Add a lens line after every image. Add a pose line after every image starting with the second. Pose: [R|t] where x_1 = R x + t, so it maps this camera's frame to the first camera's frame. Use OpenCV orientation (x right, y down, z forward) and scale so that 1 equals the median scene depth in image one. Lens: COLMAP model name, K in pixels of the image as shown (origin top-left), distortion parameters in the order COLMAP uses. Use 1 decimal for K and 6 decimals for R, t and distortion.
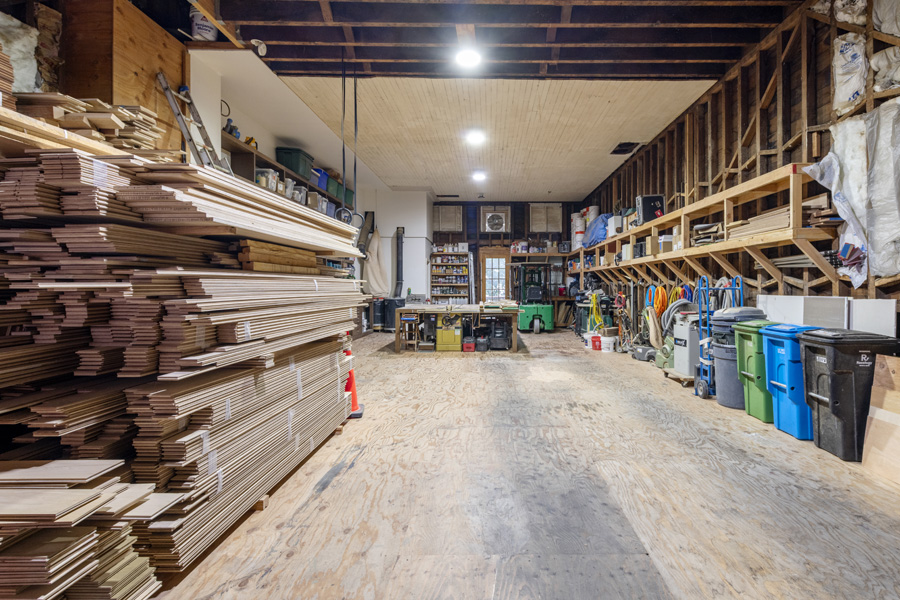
lens RADIAL K [[443.1, 0, 495.9], [0, 443.1, 281.7], [0, 0, 1]] dist [0.005169, -0.002319]
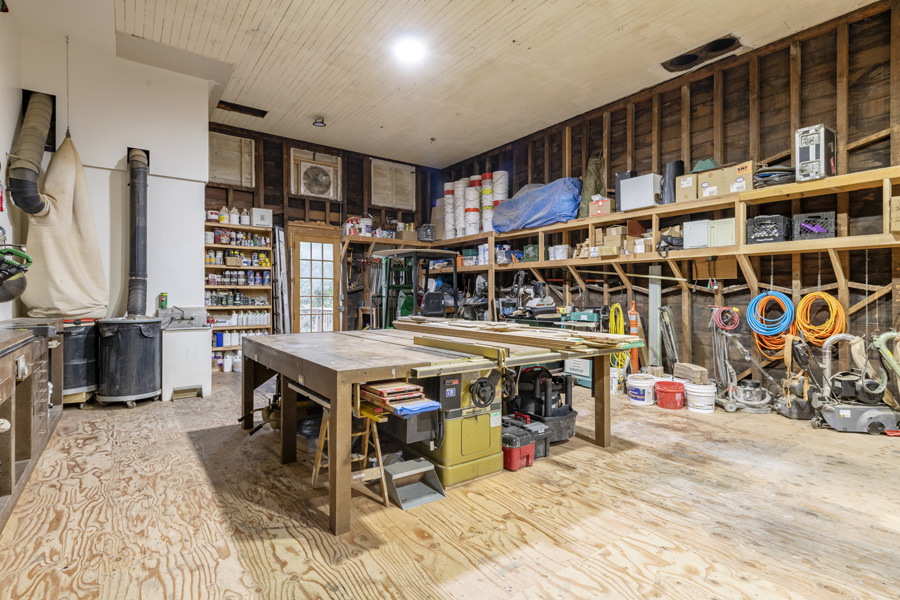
lens RADIAL K [[443.1, 0, 456.2], [0, 443.1, 292.2], [0, 0, 1]] dist [0.005169, -0.002319]
pose [[0.820939, 0.005739, 0.570986, -0.185792], [-0.011179, 0.999919, 0.006022, 0.006320], [-0.570906, -0.011327, 0.820937, 0.428986]]
